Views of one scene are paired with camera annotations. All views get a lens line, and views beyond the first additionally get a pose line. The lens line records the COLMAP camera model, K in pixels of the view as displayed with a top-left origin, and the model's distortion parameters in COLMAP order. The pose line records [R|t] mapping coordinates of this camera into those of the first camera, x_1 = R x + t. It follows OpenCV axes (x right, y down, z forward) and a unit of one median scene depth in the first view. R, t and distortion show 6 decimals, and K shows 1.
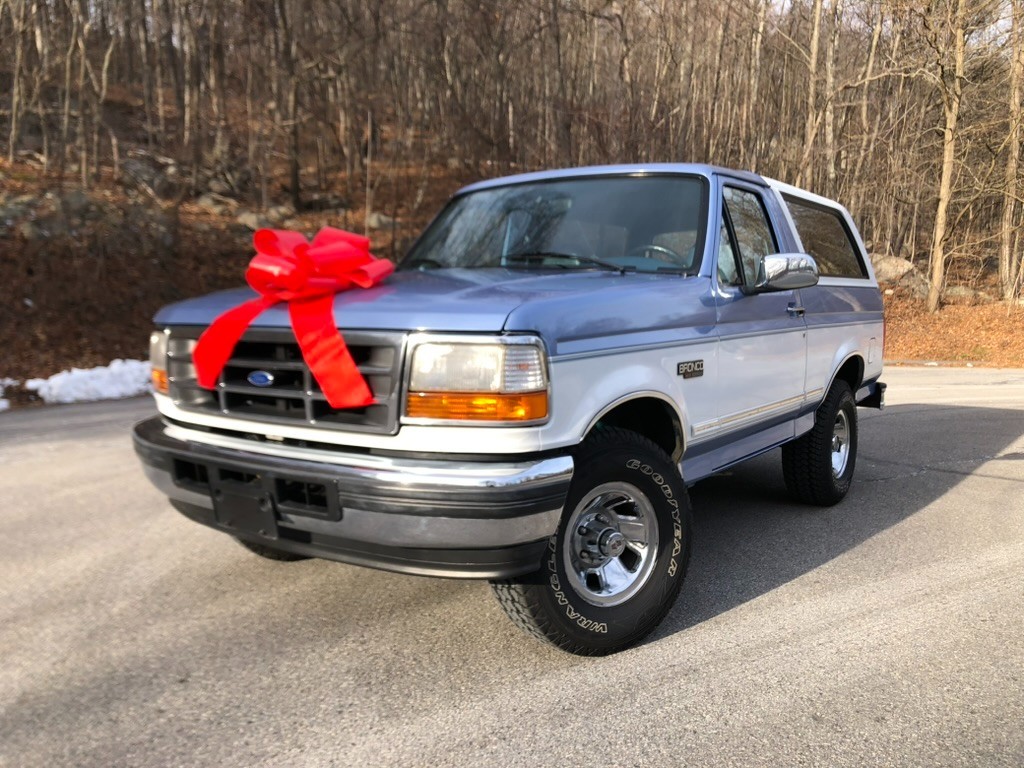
lens RADIAL K [[914.7, 0, 512.0], [0, 914.7, 384.0], [0, 0, 1]] dist [0.006944, 0.007833]
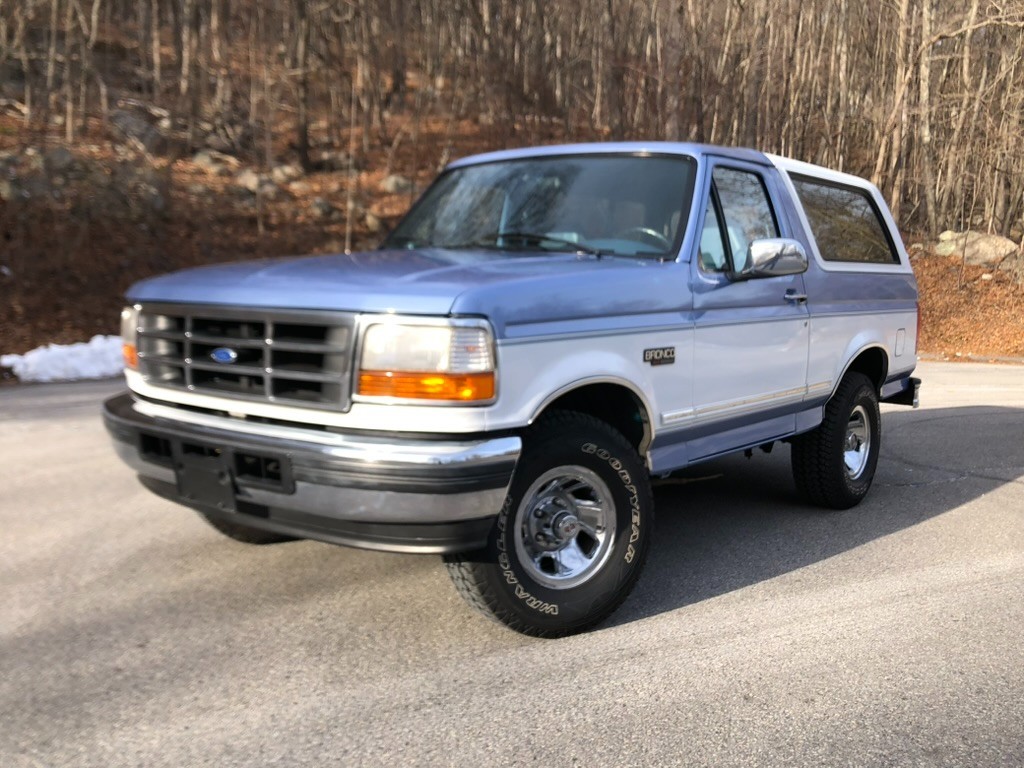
lens RADIAL K [[1081.8, 0, 518.5], [0, 1081.8, 379.2], [0, 0, 1]] dist [0.019316, -0.049160]
pose [[0.998864, 0.023419, -0.041498, 0.092101], [-0.023259, 0.999720, 0.004323, 0.007097], [0.041587, -0.003353, 0.999129, -0.170396]]
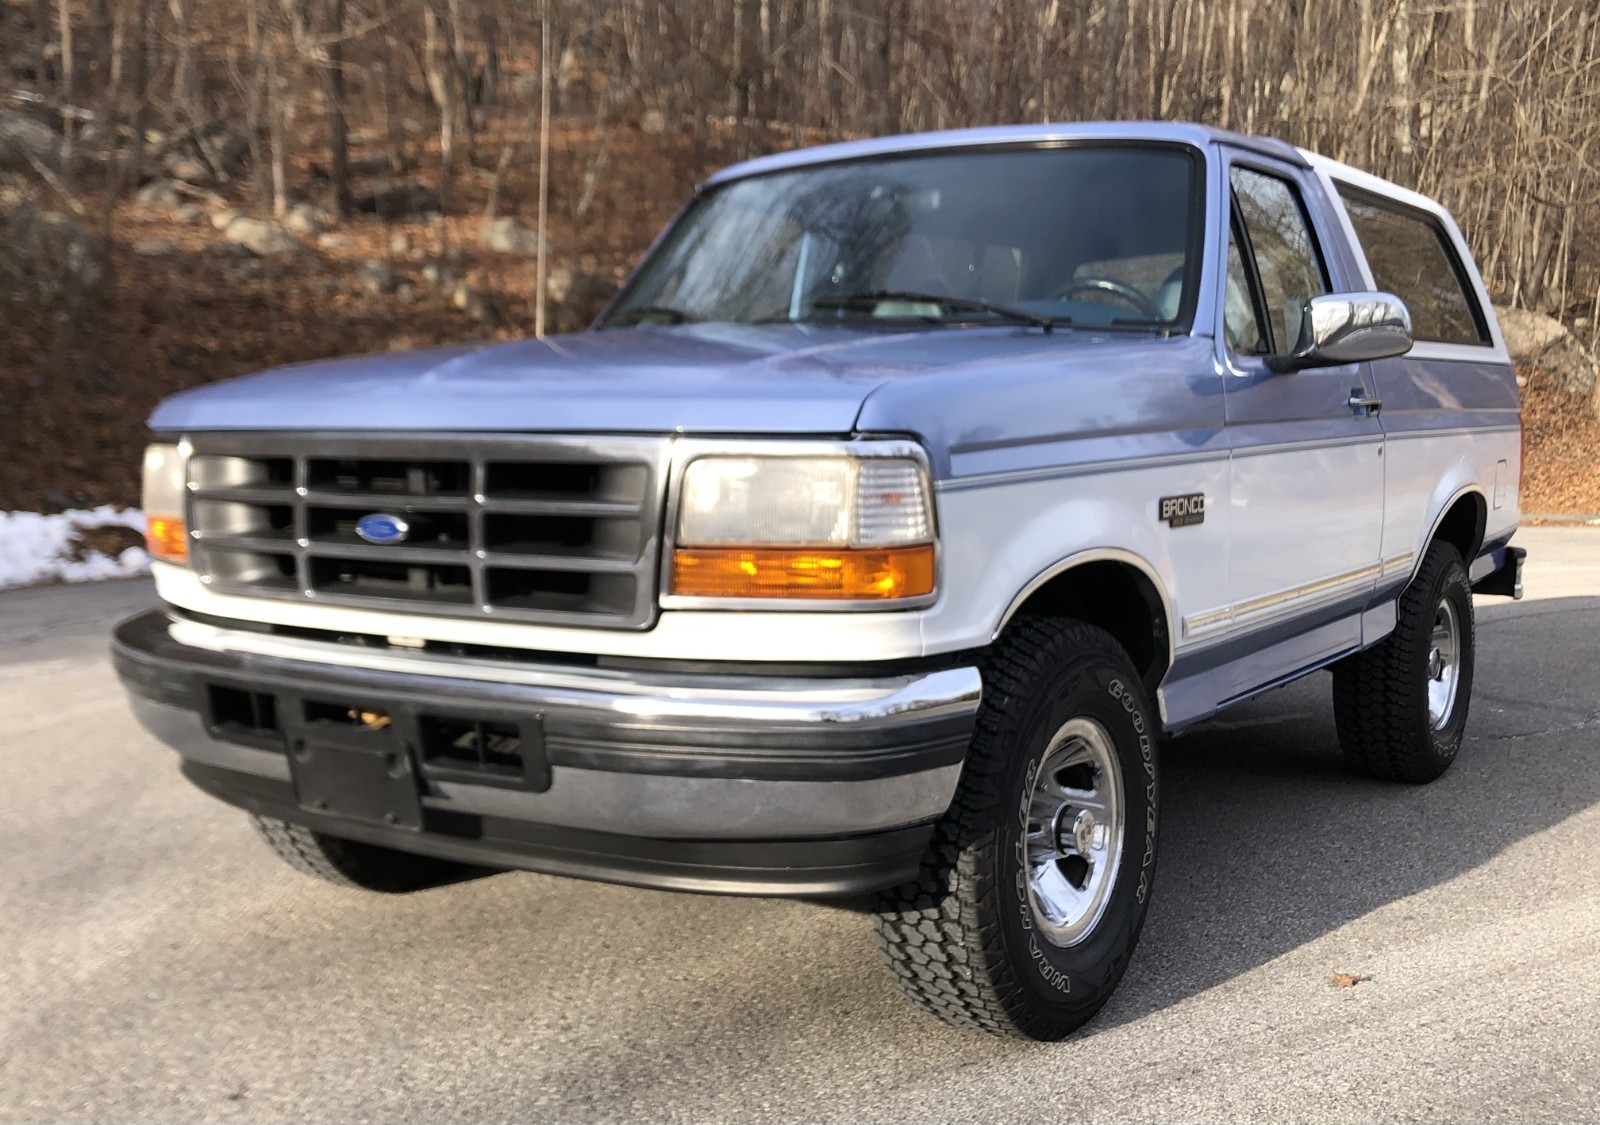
lens RADIAL K [[1837.3, 0, 801.8], [0, 1837.3, 594.5], [0, 0, 1]] dist [0.027325, -0.062332]
pose [[0.999712, -0.002155, 0.023922, -0.047994], [0.001819, 0.999900, 0.014039, 0.015940], [-0.023950, -0.013992, 0.999615, -0.058665]]
